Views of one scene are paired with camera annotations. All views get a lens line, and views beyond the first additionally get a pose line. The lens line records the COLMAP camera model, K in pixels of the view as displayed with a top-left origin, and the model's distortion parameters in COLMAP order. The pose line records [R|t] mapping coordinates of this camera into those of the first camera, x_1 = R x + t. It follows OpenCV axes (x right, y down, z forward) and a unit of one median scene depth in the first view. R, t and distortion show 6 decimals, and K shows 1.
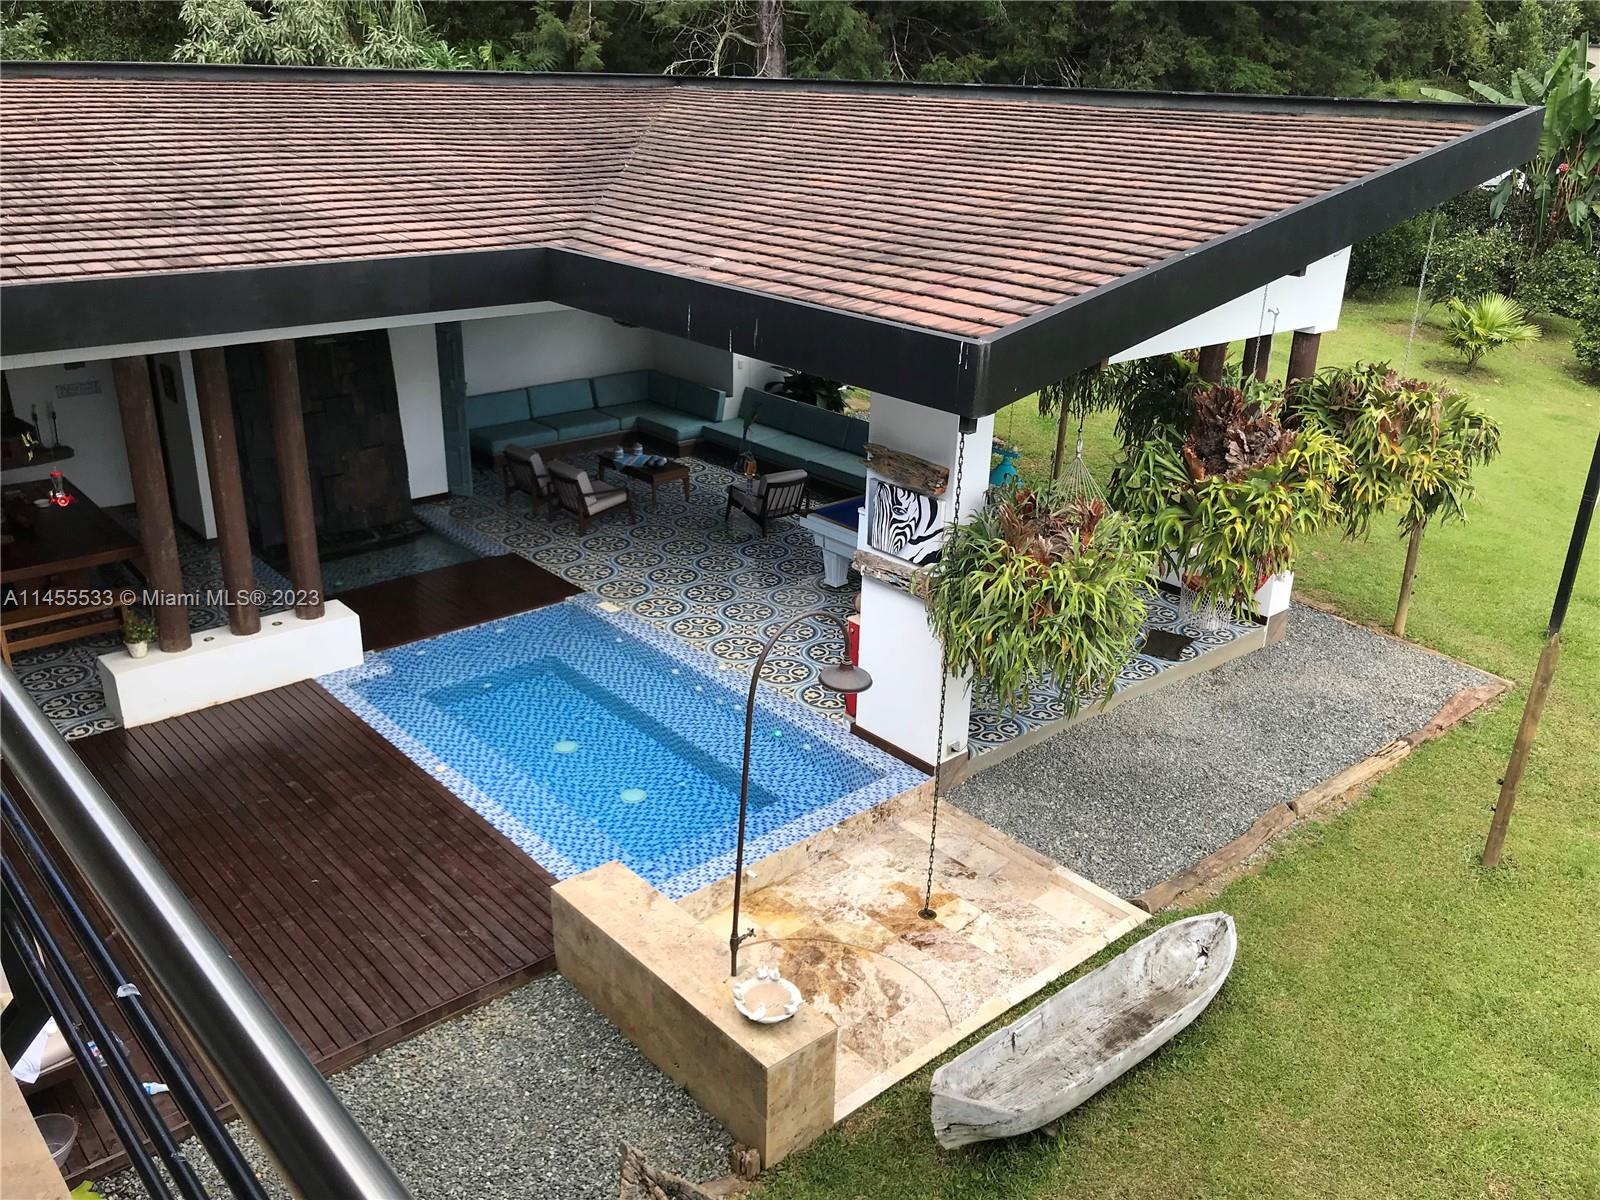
lens RADIAL K [[1311.2, 0, 810.2], [0, 1311.2, 600.8], [0, 0, 1]] dist [0.058234, -0.077163]
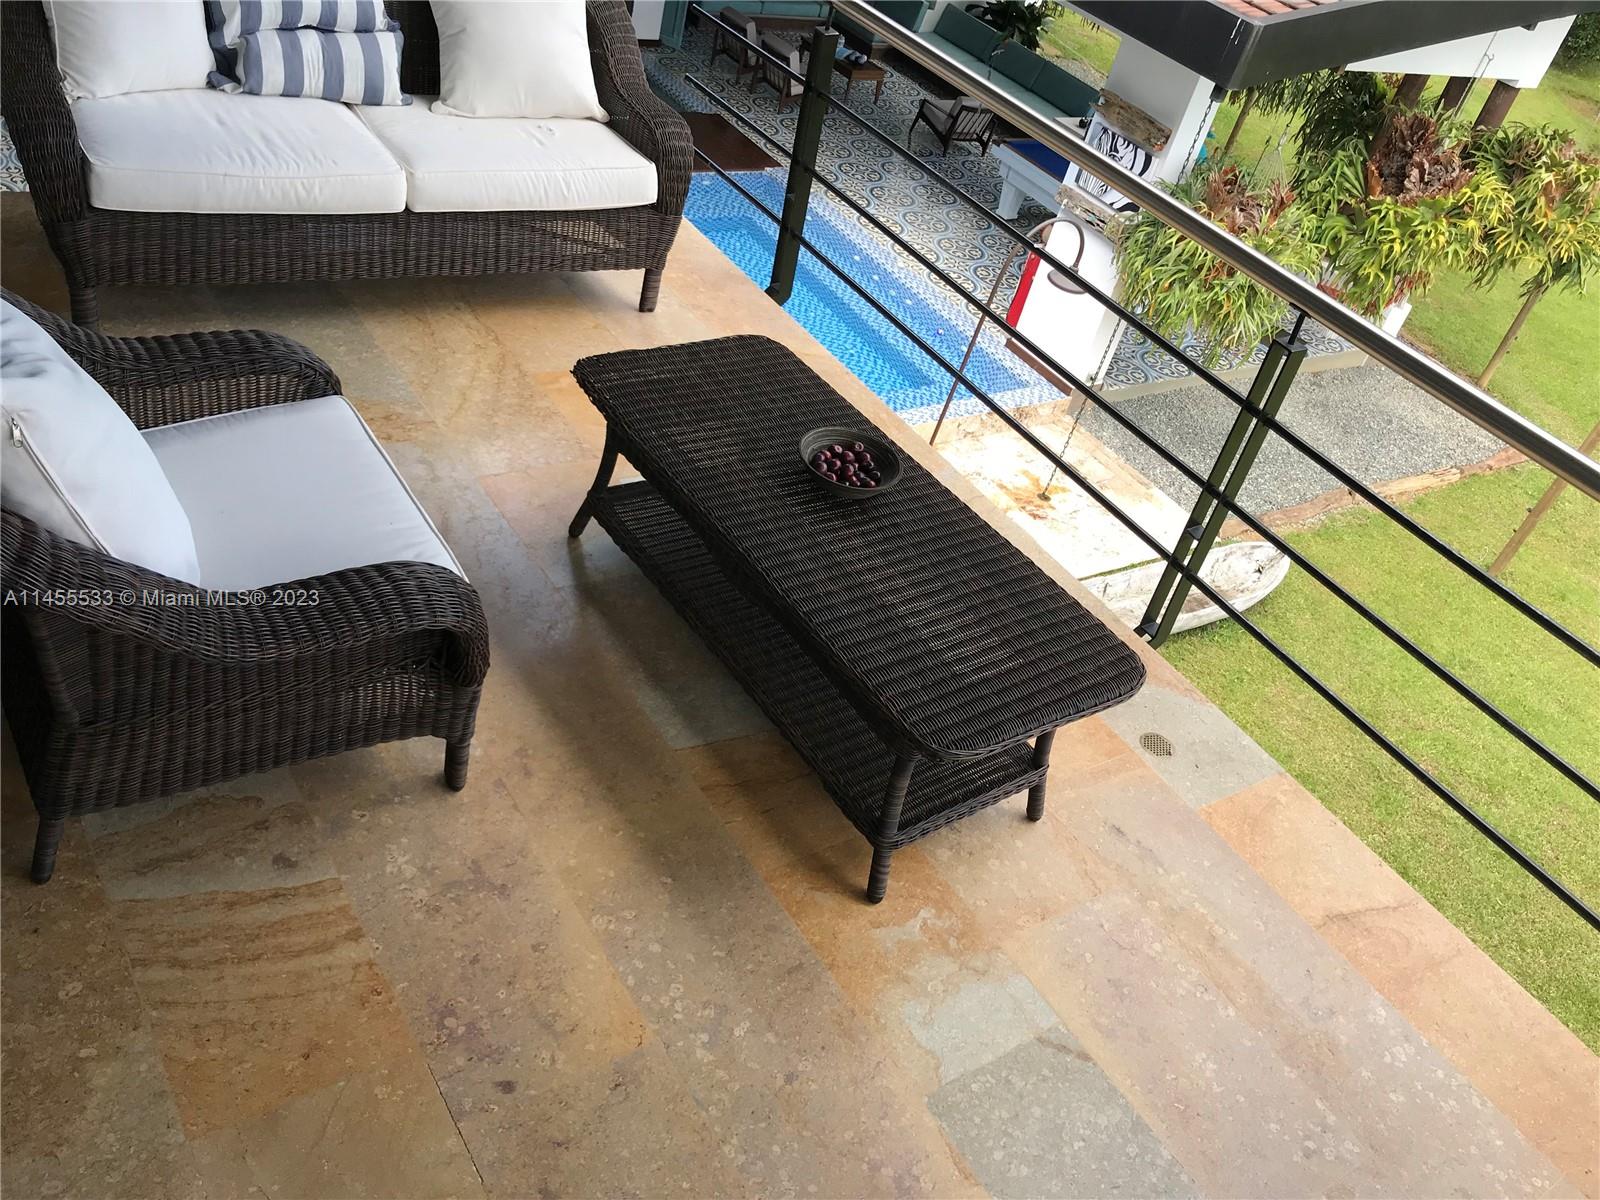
lens RADIAL K [[1311.2, 0, 793.7], [0, 1311.2, 593.6], [0, 0, 1]] dist [0.058234, -0.077163]
pose [[0.969530, 0.244706, 0.011382, -0.115638], [-0.239200, 0.935643, 0.259531, 0.051054], [0.052859, -0.254346, 0.965668, -0.204344]]
